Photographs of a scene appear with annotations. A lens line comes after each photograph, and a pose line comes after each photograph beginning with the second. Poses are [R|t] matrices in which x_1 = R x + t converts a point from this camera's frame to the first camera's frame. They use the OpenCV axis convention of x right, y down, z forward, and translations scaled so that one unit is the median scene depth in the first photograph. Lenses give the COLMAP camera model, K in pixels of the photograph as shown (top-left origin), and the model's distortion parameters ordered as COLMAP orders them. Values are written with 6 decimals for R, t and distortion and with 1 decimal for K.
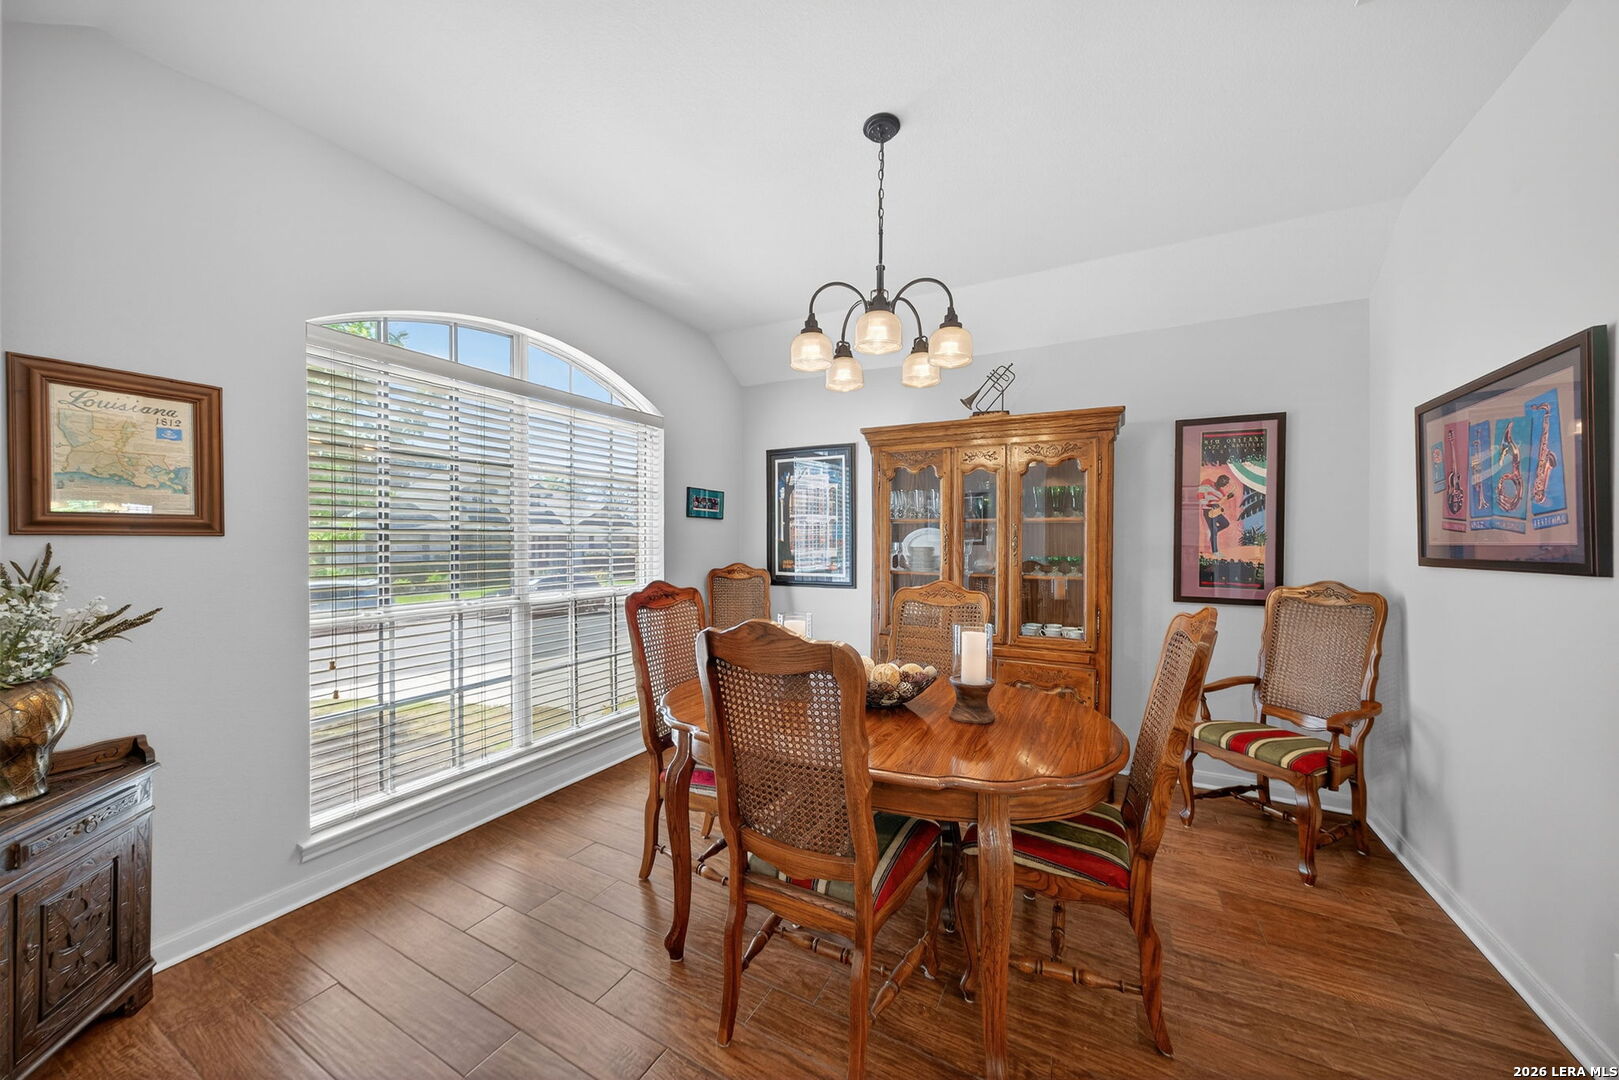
lens RADIAL K [[571.2, 0, 827.4], [0, 571.2, 554.3], [0, 0, 1]] dist [-0.004956, -0.000002]
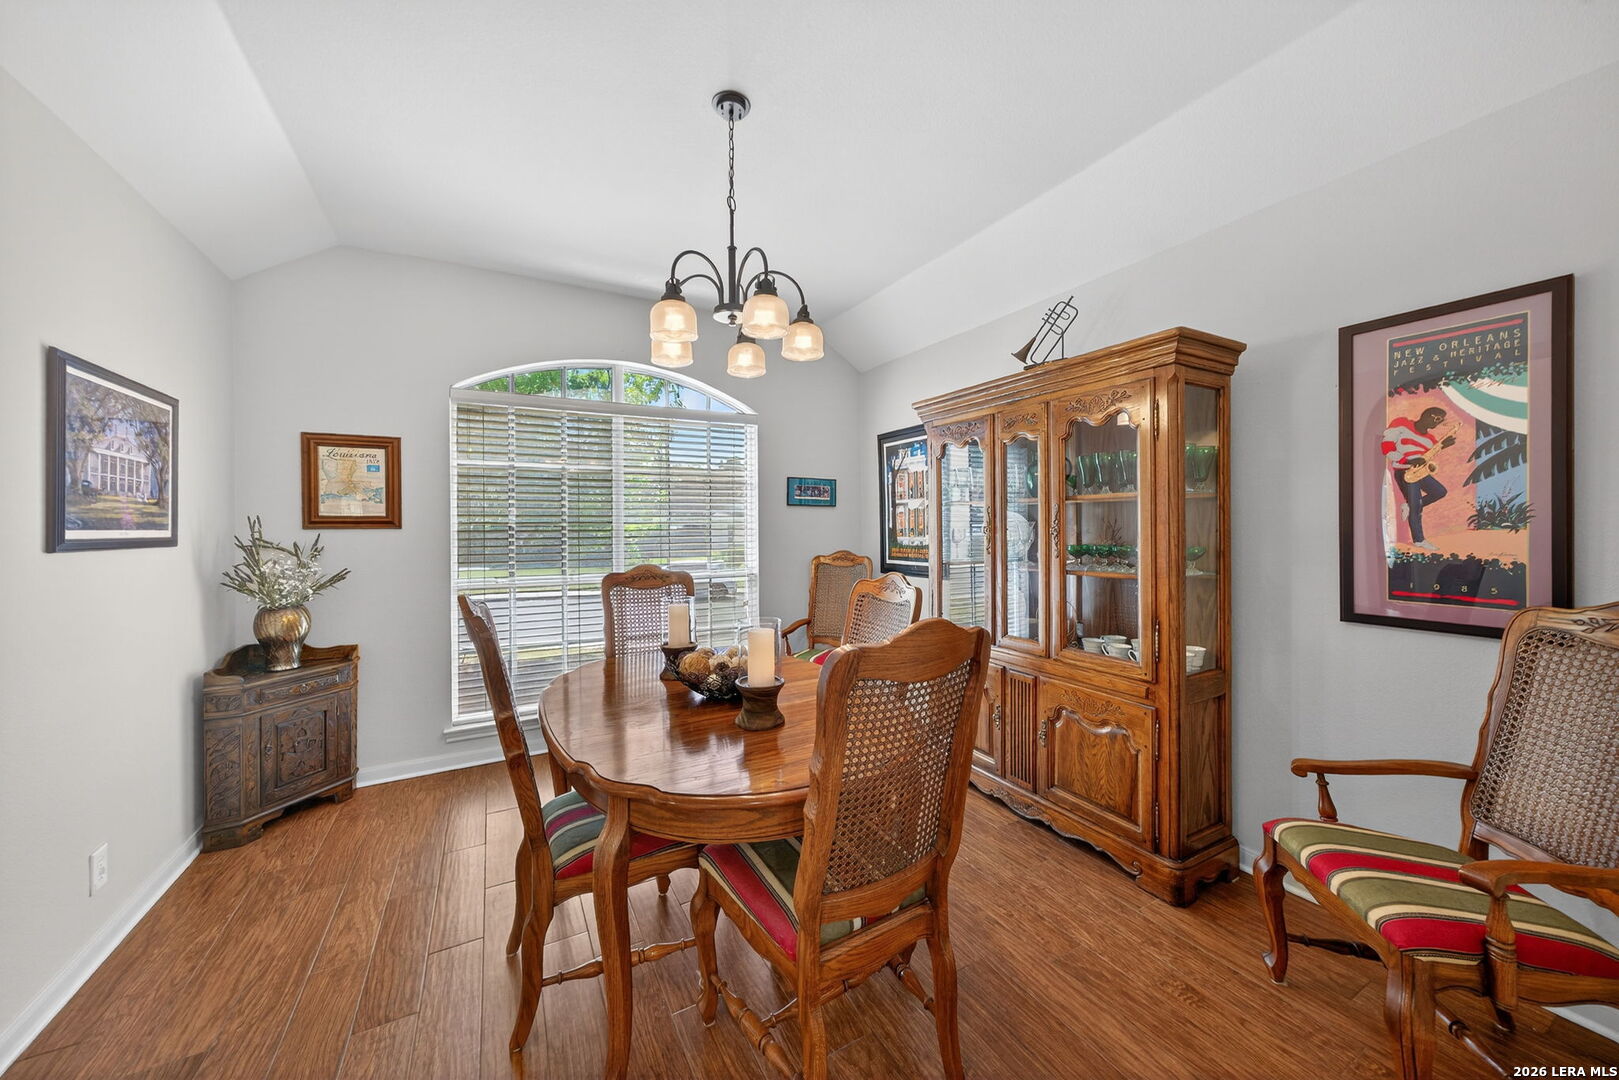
lens RADIAL K [[584.2, 0, 811.2], [0, 584.2, 537.3], [0, 0, 1]] dist [-0.002001, 0.000291]
pose [[0.829049, 0.000704, -0.559176, 0.509577], [-0.004579, 0.999974, -0.005530, -0.001888], [0.559158, 0.007145, 0.829030, 0.164068]]
